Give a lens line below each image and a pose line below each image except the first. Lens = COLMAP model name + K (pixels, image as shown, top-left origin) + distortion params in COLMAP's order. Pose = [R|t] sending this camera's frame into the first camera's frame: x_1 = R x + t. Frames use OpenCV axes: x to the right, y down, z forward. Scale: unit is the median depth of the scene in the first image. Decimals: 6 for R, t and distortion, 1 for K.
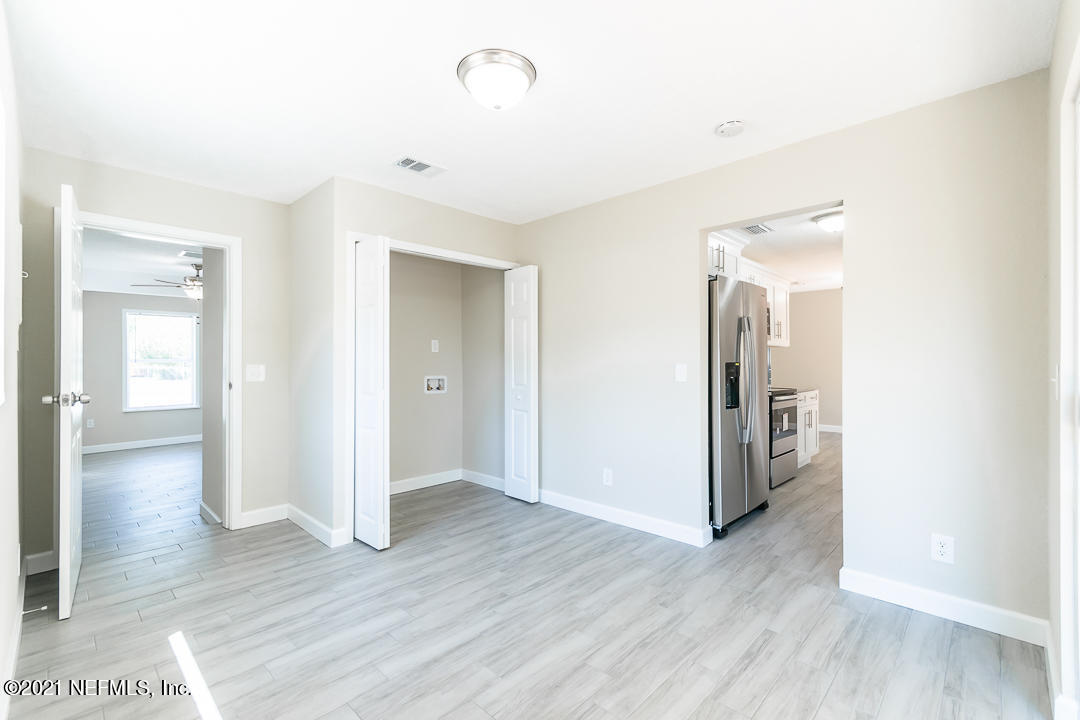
lens RADIAL K [[478.0, 0, 533.3], [0, 478.0, 360.3], [0, 0, 1]] dist [0.001809, 0.000269]
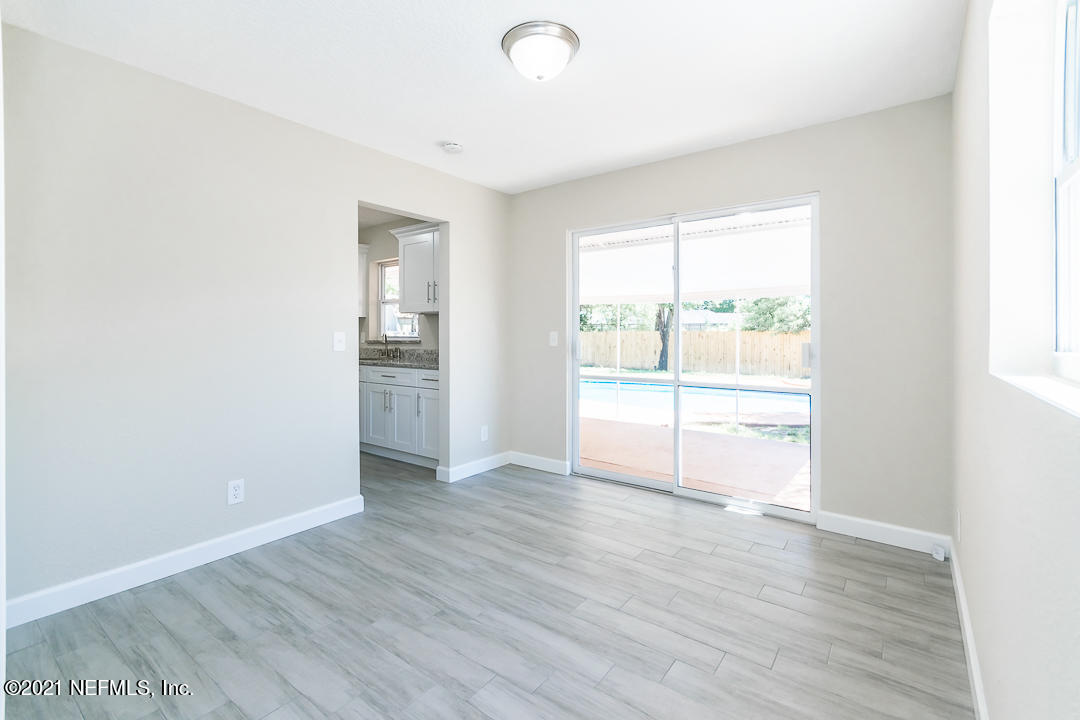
lens RADIAL K [[478.0, 0, 556.8], [0, 478.0, 334.2], [0, 0, 1]] dist [0.001809, 0.000269]
pose [[-0.146748, -0.003823, 0.989167, -0.792695], [-0.000667, 0.999993, 0.003766, 0.011504], [-0.989174, -0.000108, -0.146749, 0.819504]]
